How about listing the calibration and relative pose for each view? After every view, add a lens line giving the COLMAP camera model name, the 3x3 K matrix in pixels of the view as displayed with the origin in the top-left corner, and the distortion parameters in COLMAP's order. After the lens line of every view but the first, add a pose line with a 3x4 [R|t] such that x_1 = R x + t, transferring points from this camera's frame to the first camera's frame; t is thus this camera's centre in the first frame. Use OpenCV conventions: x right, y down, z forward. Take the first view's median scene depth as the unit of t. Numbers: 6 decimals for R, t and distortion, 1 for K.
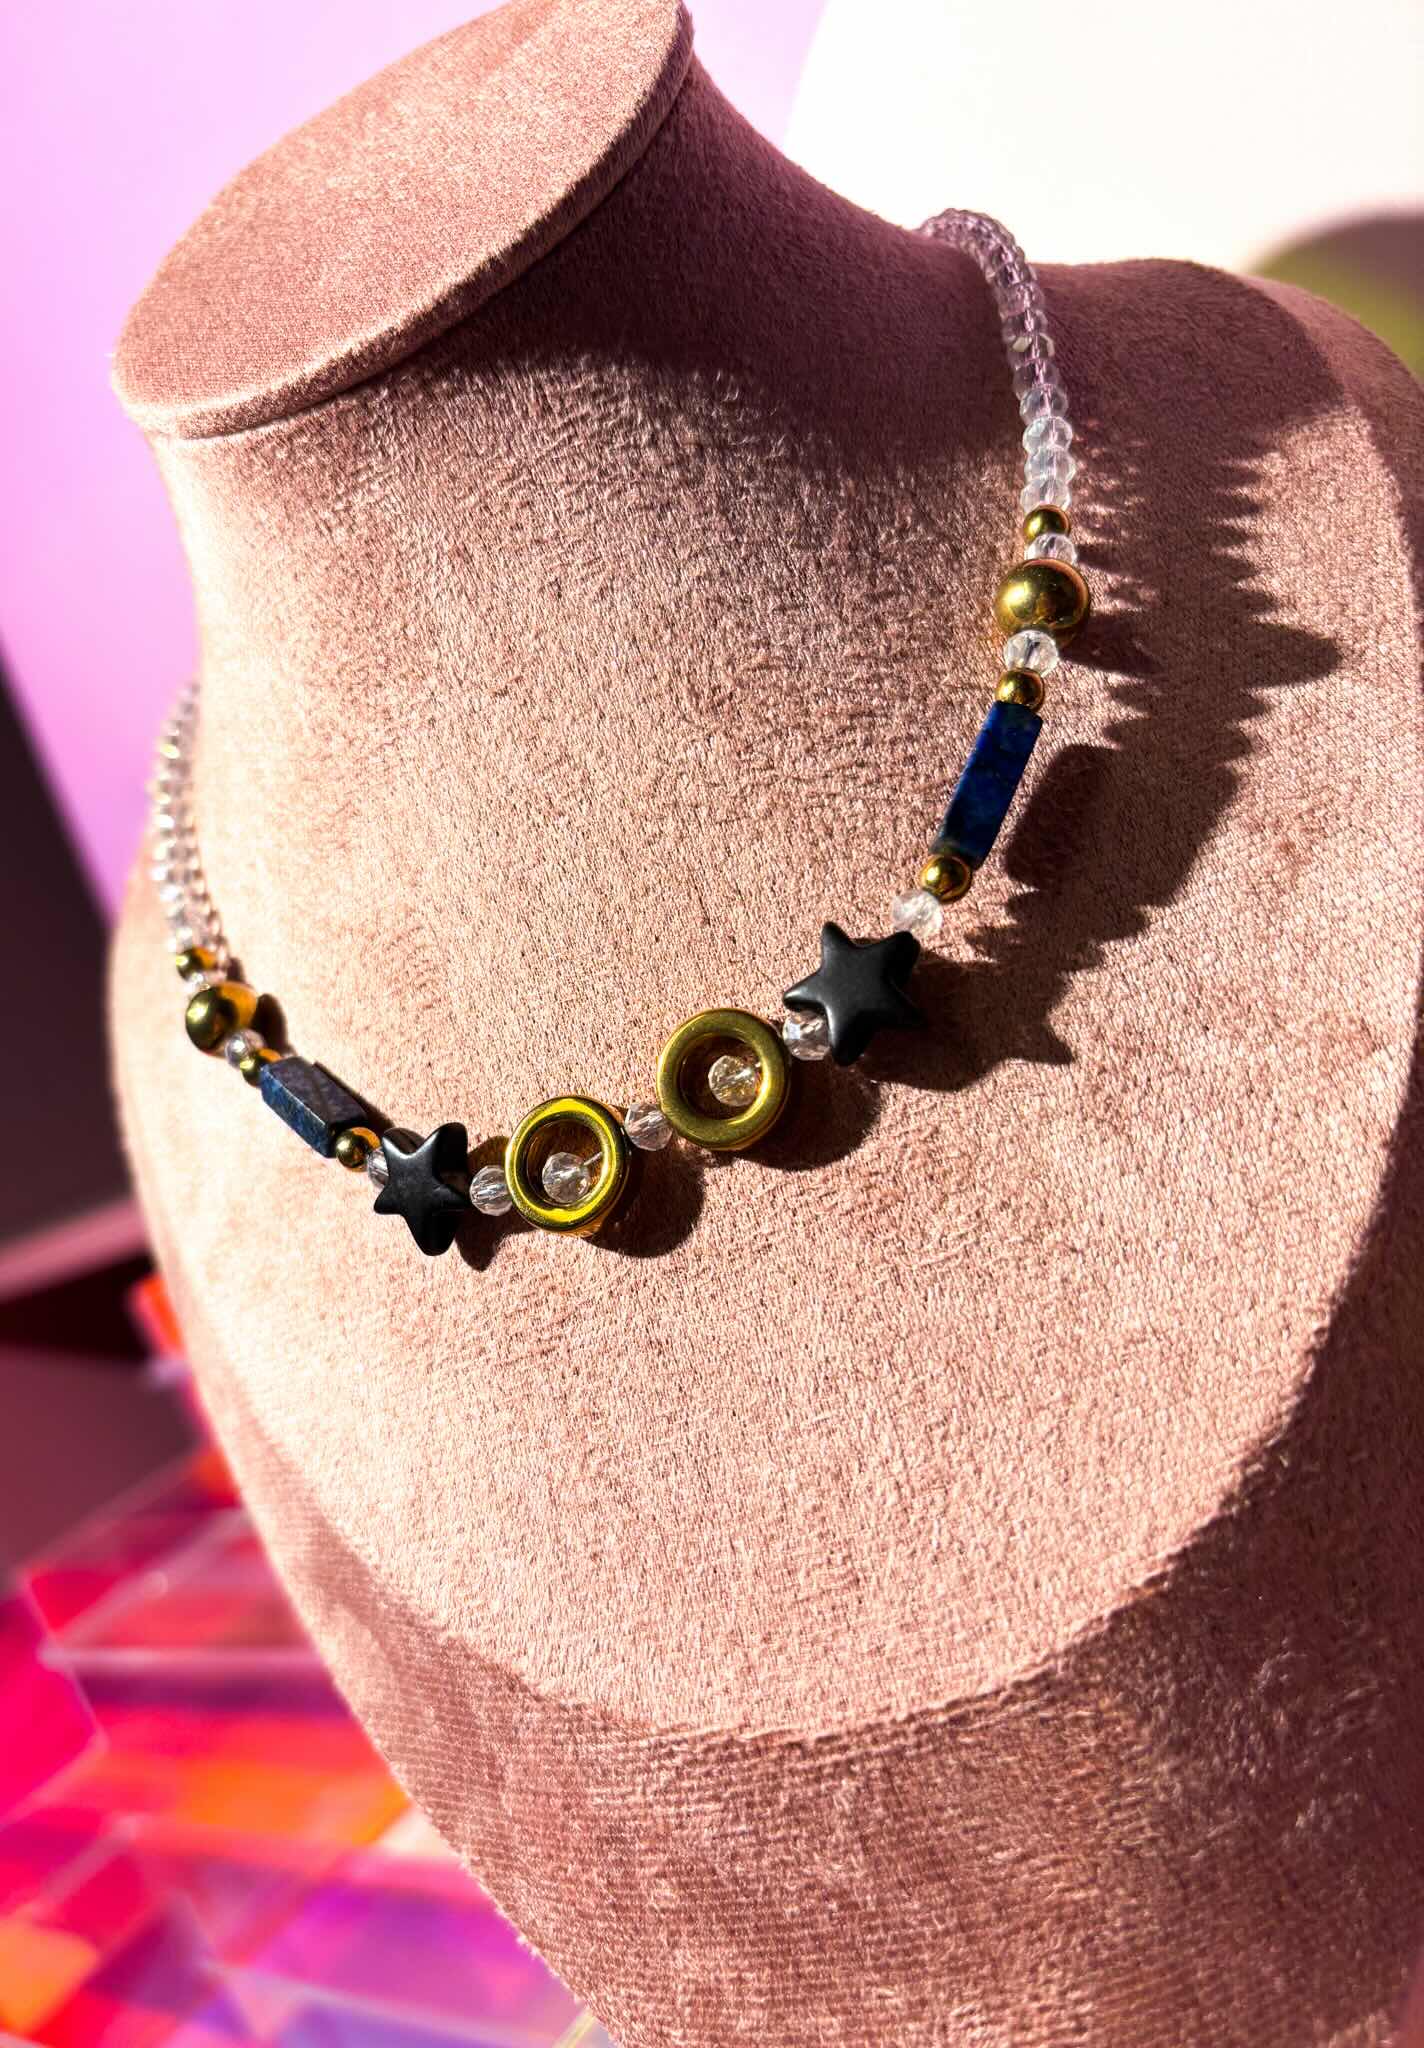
lens RADIAL K [[1660.1, 0, 638.5], [0, 1660.1, 1010.0], [0, 0, 1]] dist [-0.079448, 0.085367]
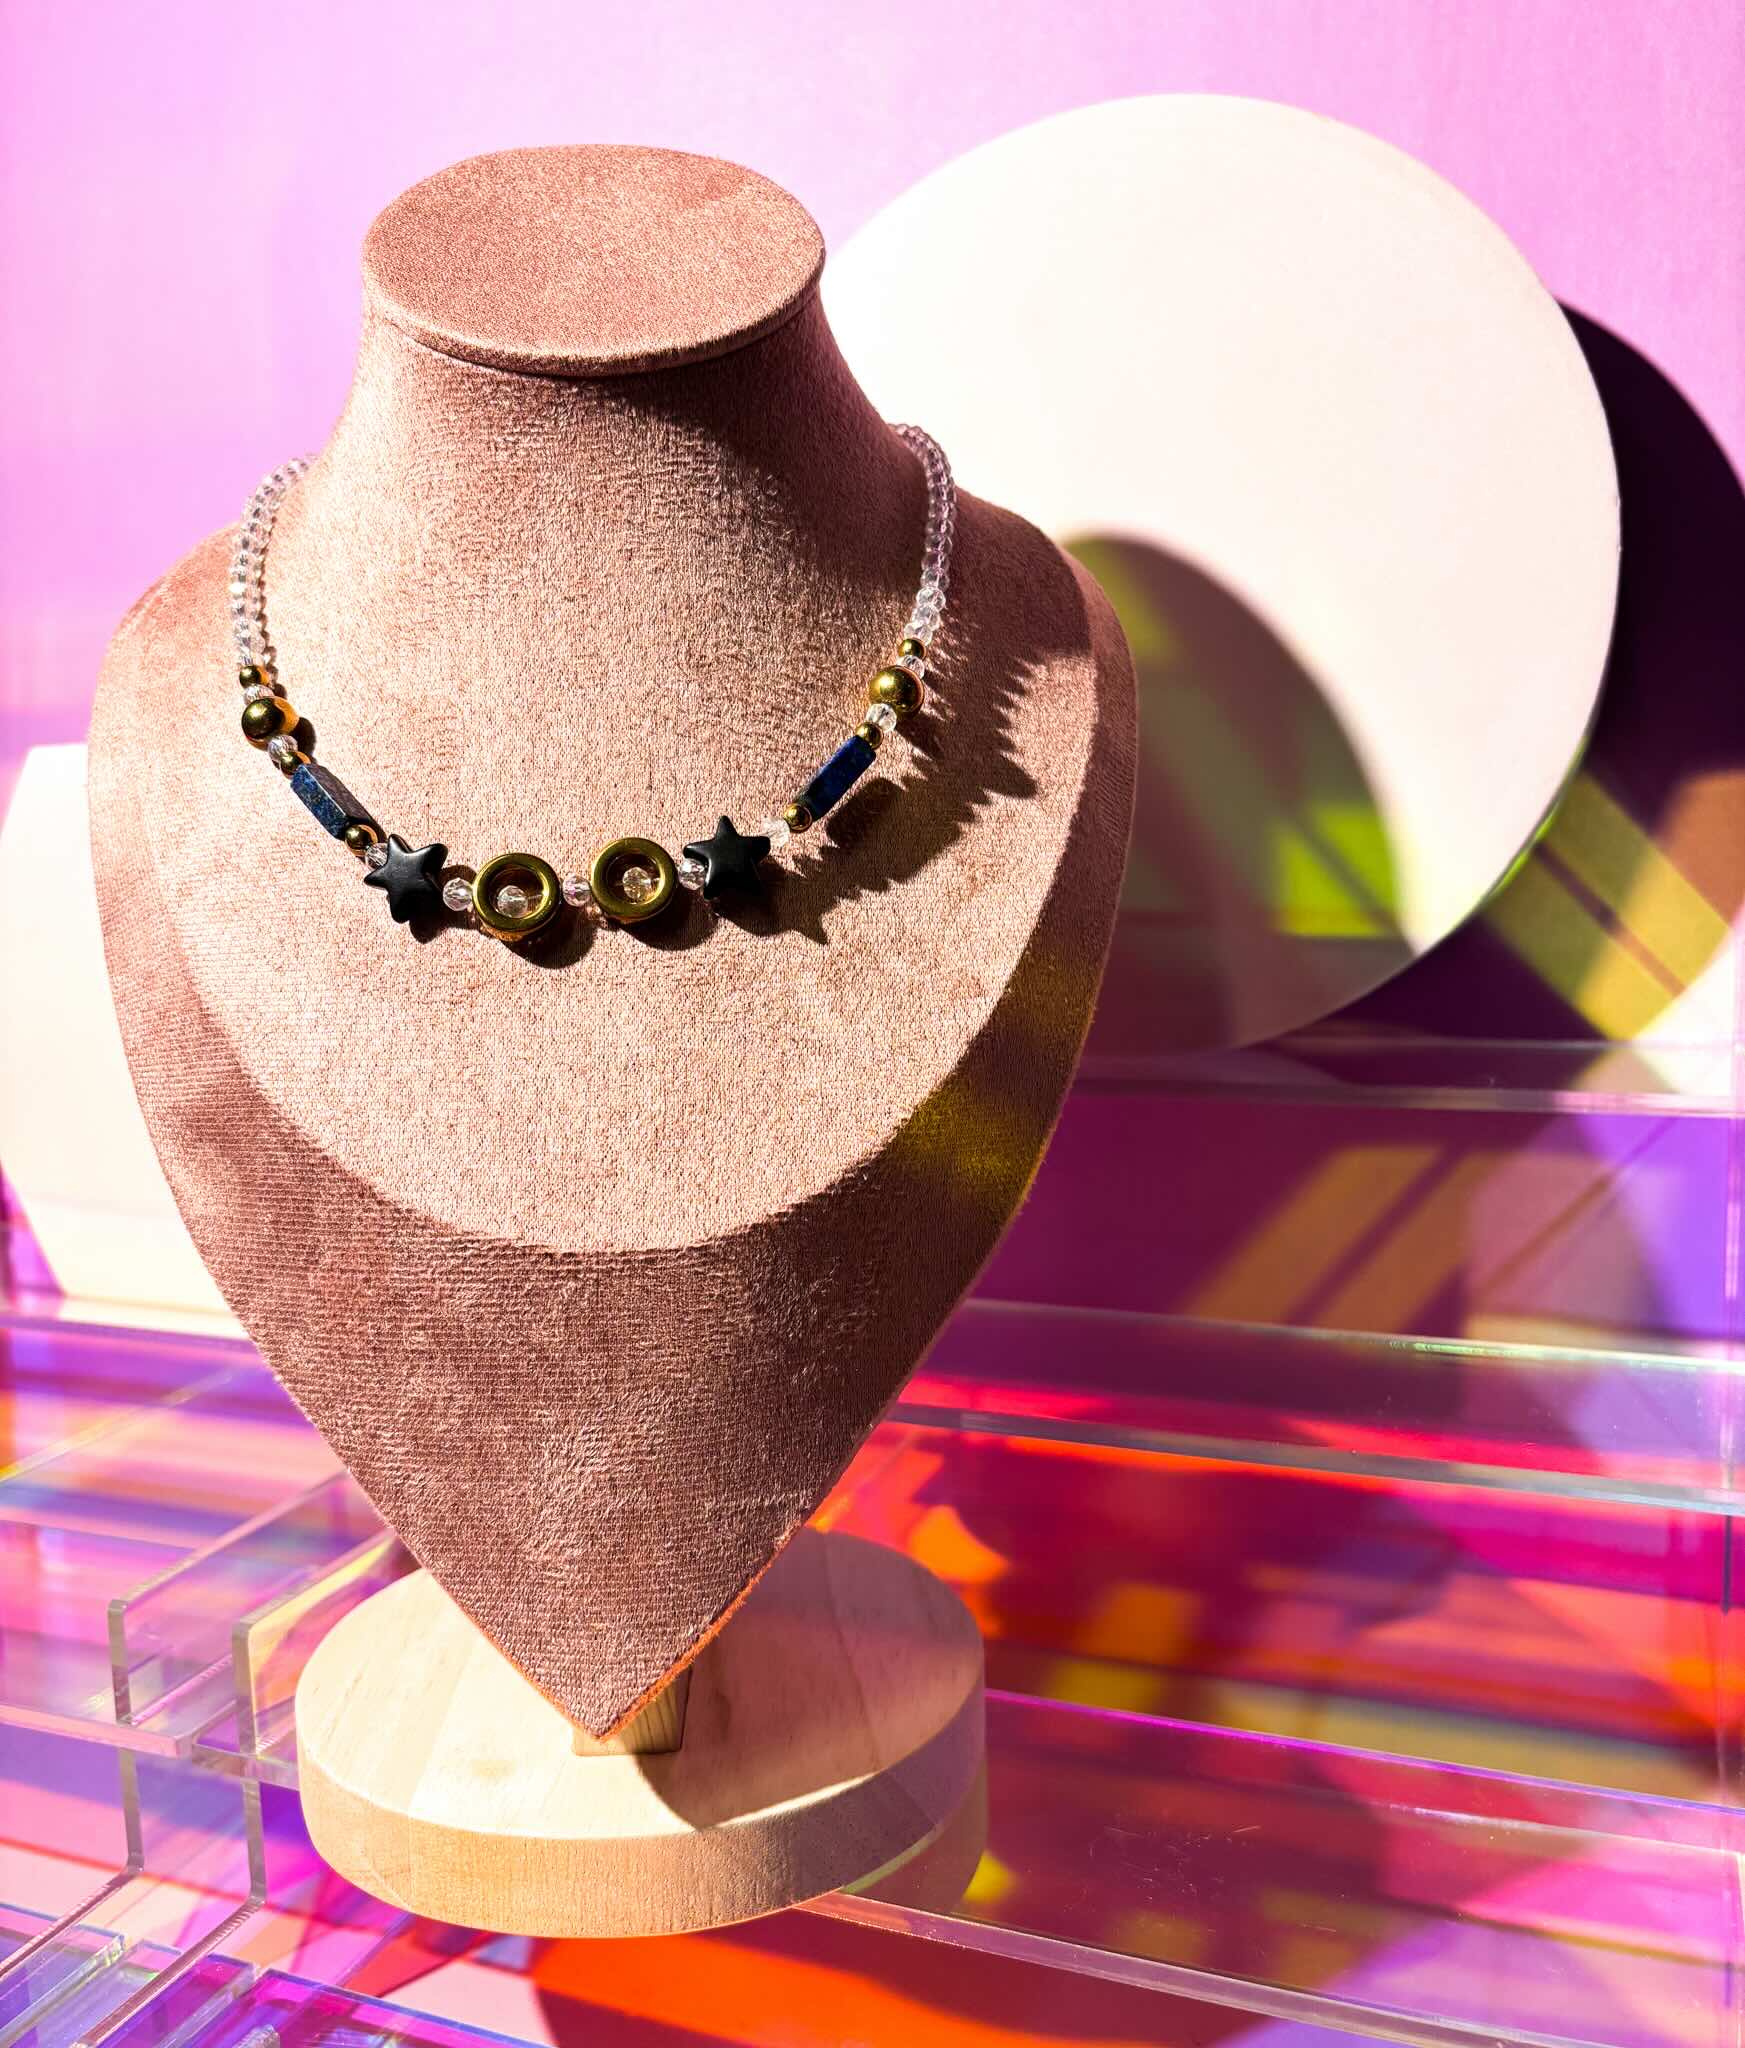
lens RADIAL K [[1867.1, 0, 876.5], [0, 1867.1, 1034.8], [0, 0, 1]] dist [-0.009741, 0.000000]
pose [[0.866365, 0.350609, 0.355648, -0.331620], [-0.343354, 0.935295, -0.085625, 0.254190], [-0.362656, -0.047931, 0.930689, -0.794352]]
